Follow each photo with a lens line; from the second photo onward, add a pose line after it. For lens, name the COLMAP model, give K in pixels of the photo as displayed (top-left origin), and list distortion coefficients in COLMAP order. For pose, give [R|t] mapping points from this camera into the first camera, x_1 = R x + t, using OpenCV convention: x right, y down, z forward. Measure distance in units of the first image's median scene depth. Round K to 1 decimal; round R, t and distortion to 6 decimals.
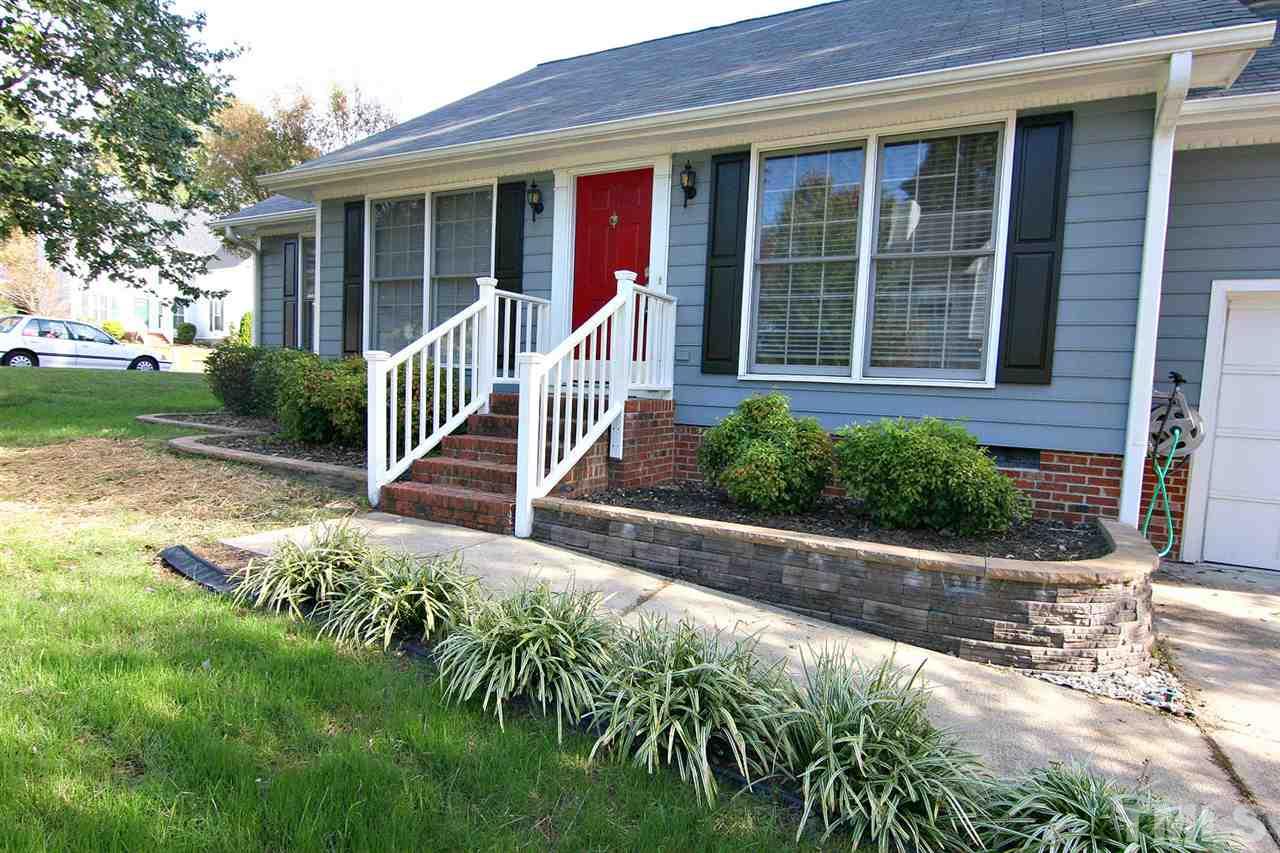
lens RADIAL K [[655.5, 0, 649.4], [0, 655.5, 432.6], [0, 0, 1]] dist [-0.004663, 0.000605]
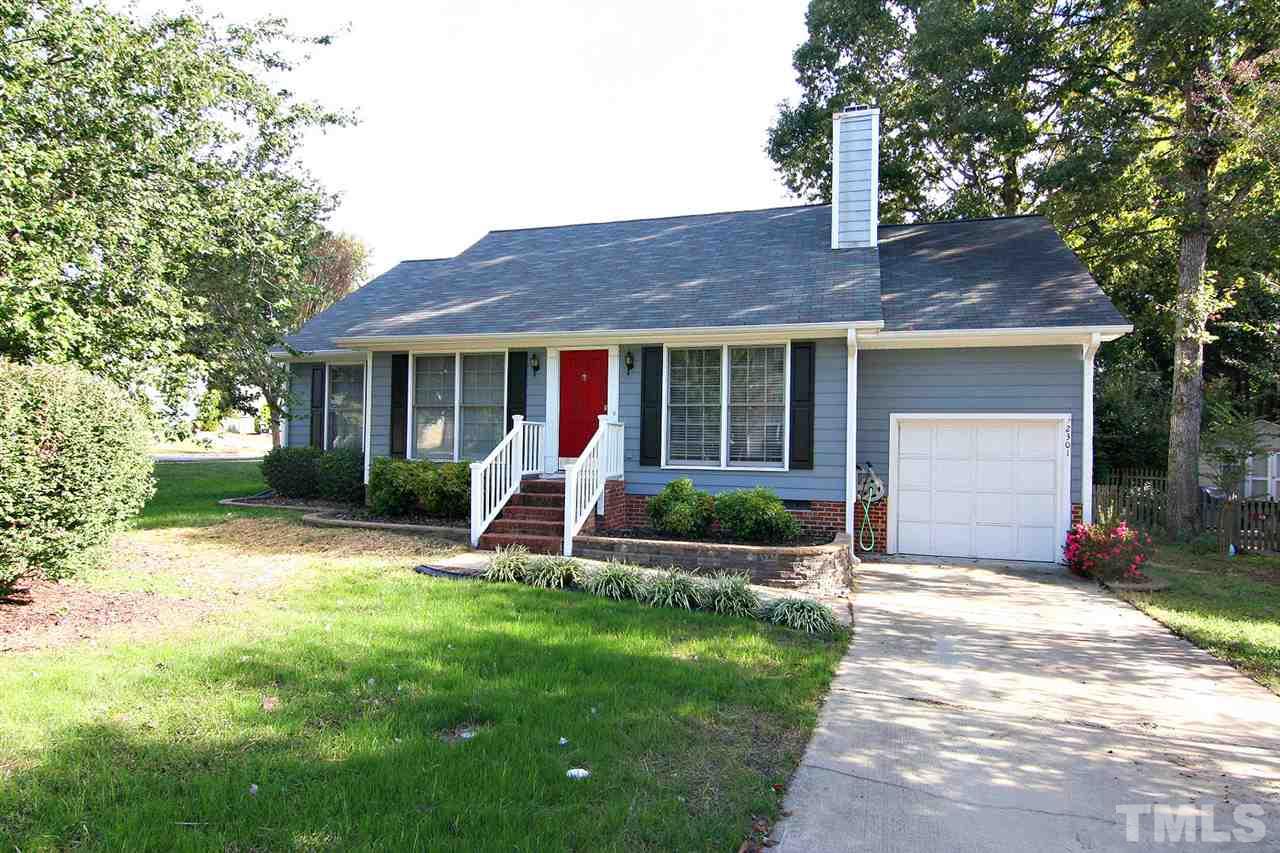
lens RADIAL K [[655.5, 0, 649.4], [0, 655.5, 432.6], [0, 0, 1]] dist [-0.004663, 0.000605]
pose [[0.980870, -0.022833, 0.193318, -0.289856], [0.039872, 0.995607, -0.084712, -0.032509], [-0.190535, 0.090799, 0.977472, -0.922359]]
